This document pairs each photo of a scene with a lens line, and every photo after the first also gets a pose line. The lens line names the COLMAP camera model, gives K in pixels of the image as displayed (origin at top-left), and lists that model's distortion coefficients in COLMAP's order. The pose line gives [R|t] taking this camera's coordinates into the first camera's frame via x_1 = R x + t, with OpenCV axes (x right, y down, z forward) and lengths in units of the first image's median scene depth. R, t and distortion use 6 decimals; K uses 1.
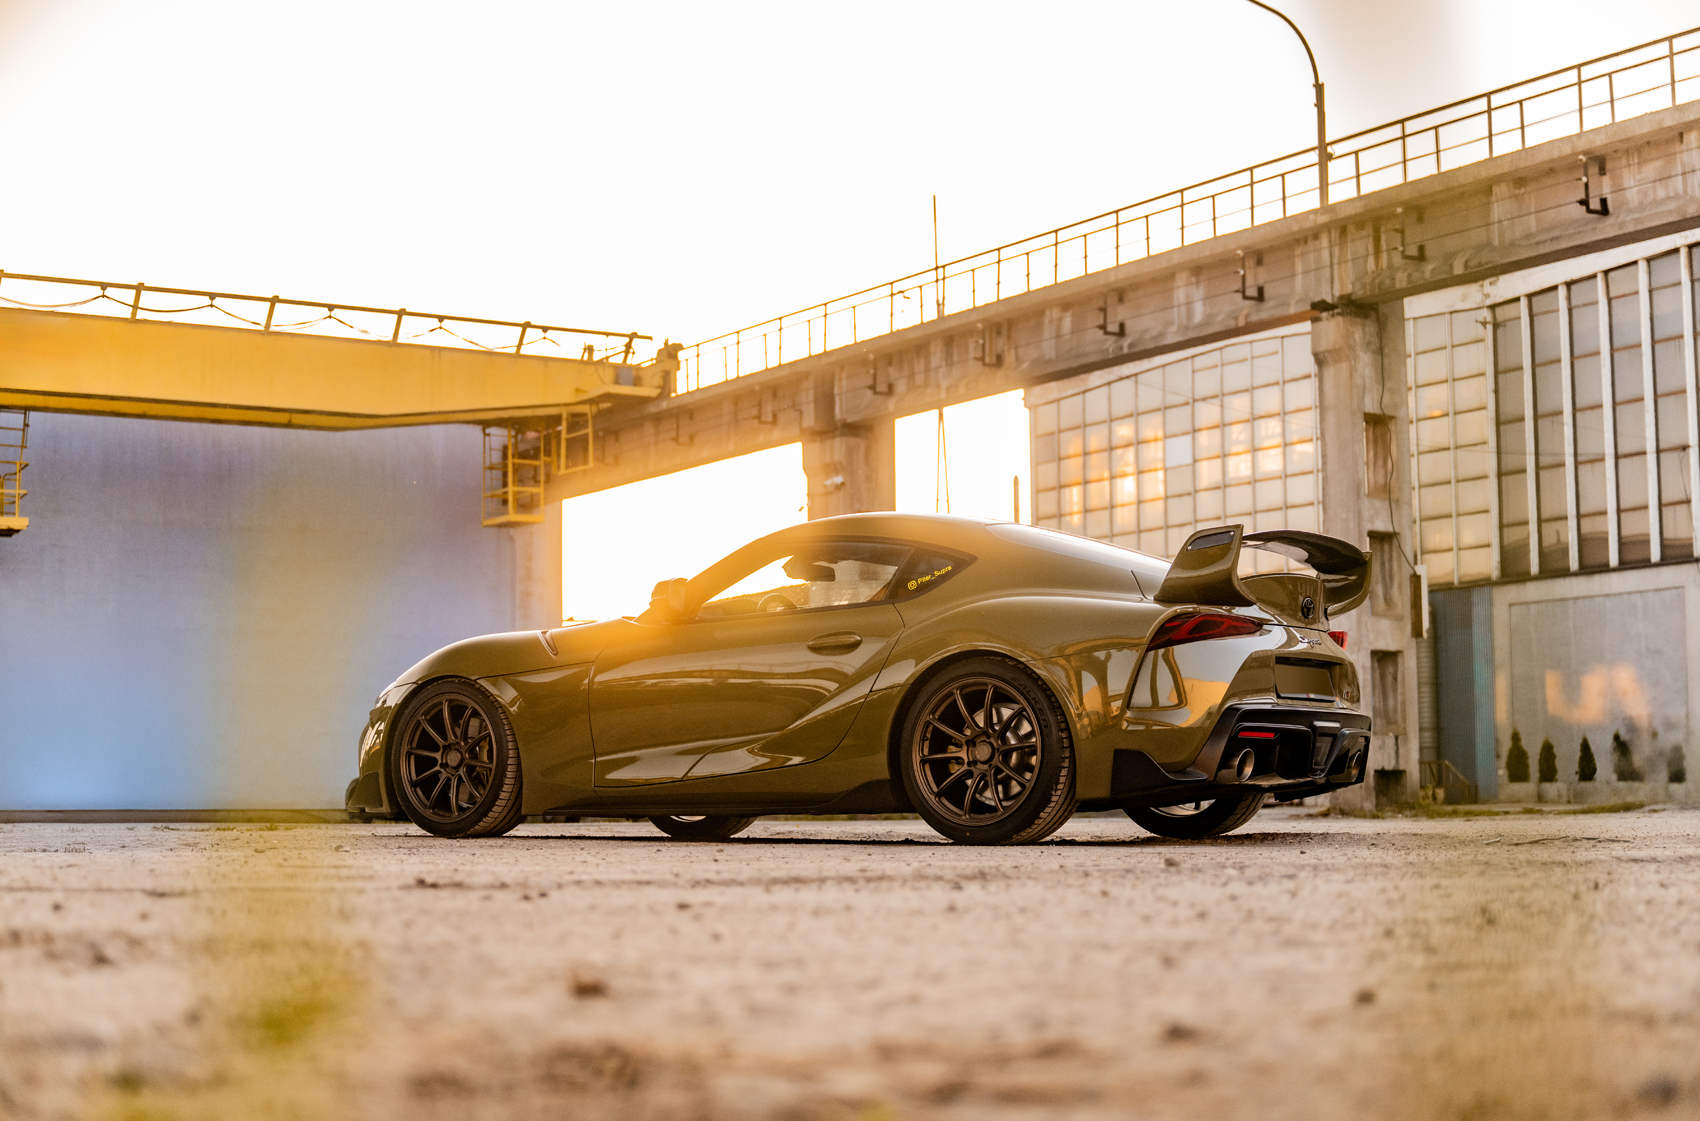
lens RADIAL K [[2606.5, 0, 850.0], [0, 2606.5, 560.5], [0, 0, 1]] dist [-0.223850, 0.078754]
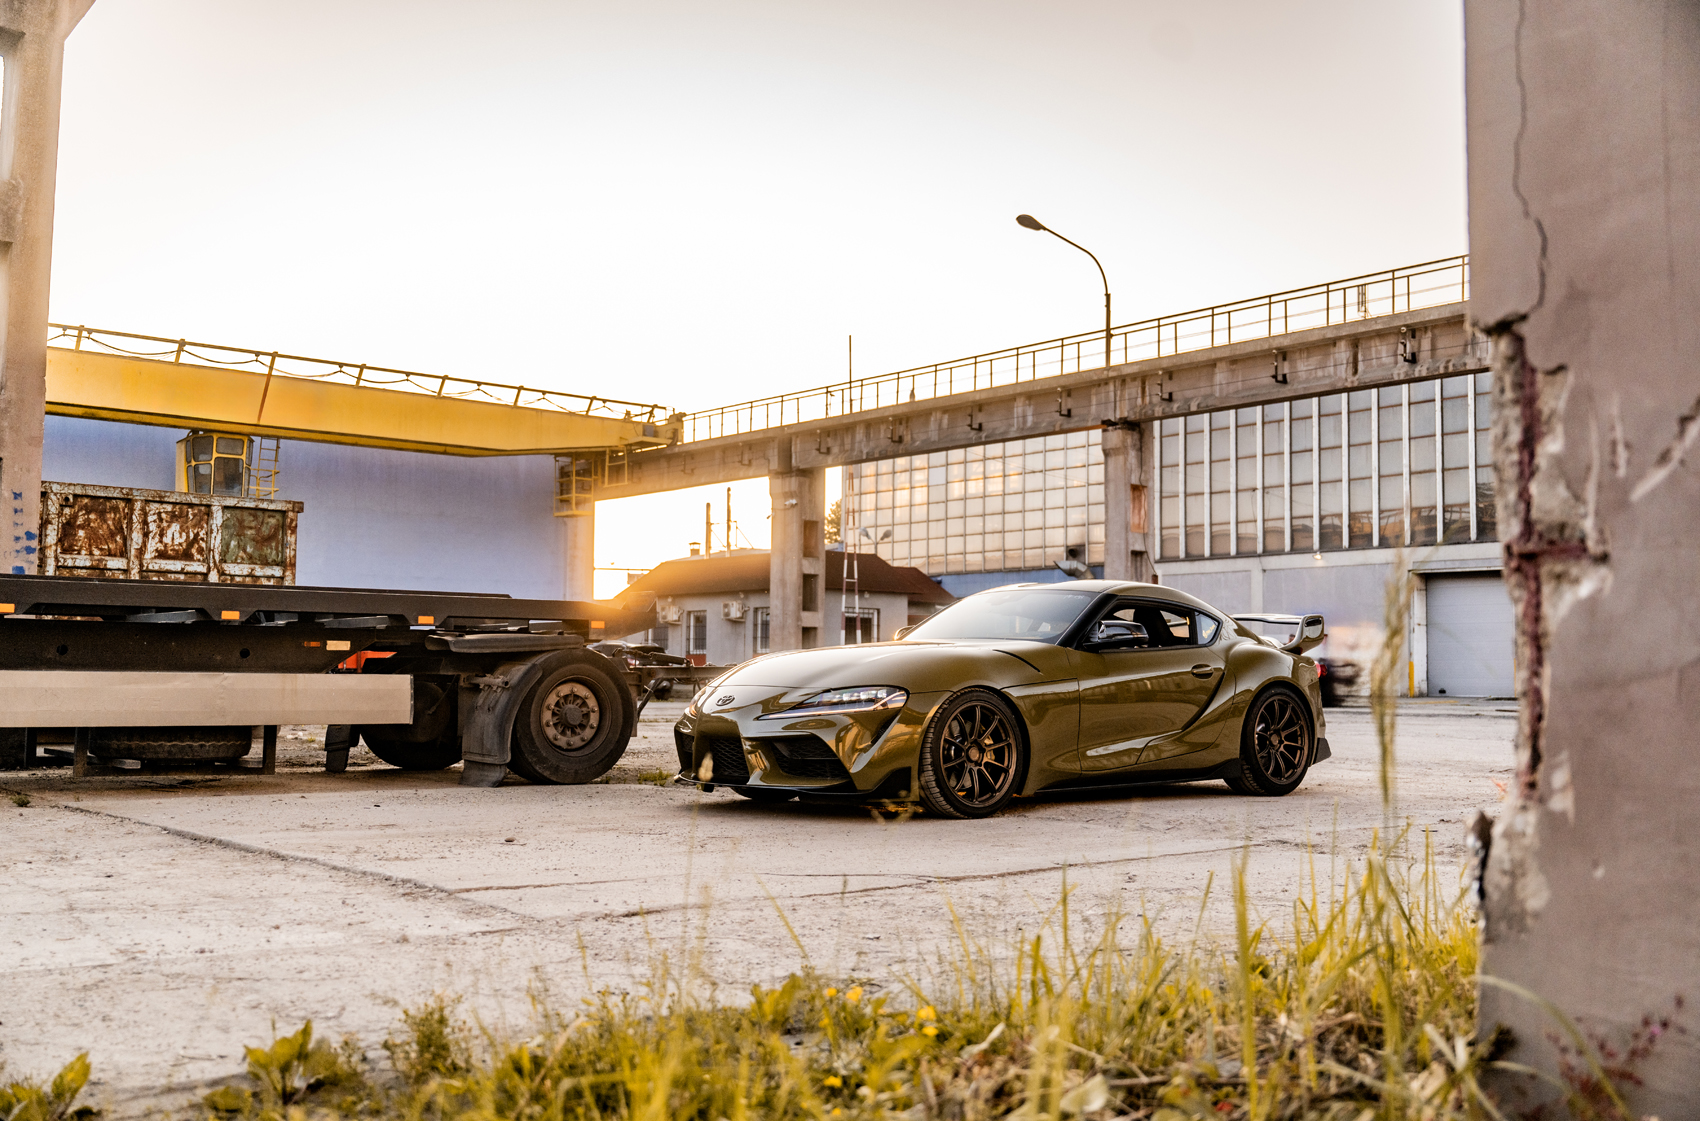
lens RADIAL K [[1657.2, 0, 850.0], [0, 1657.2, 560.5], [0, 0, 1]] dist [0.026071, -0.066084]
pose [[0.990461, 0.026907, 0.135141, -0.124219], [-0.030713, 0.999186, 0.026161, -0.023796], [-0.134327, -0.030062, 0.990481, -0.097239]]
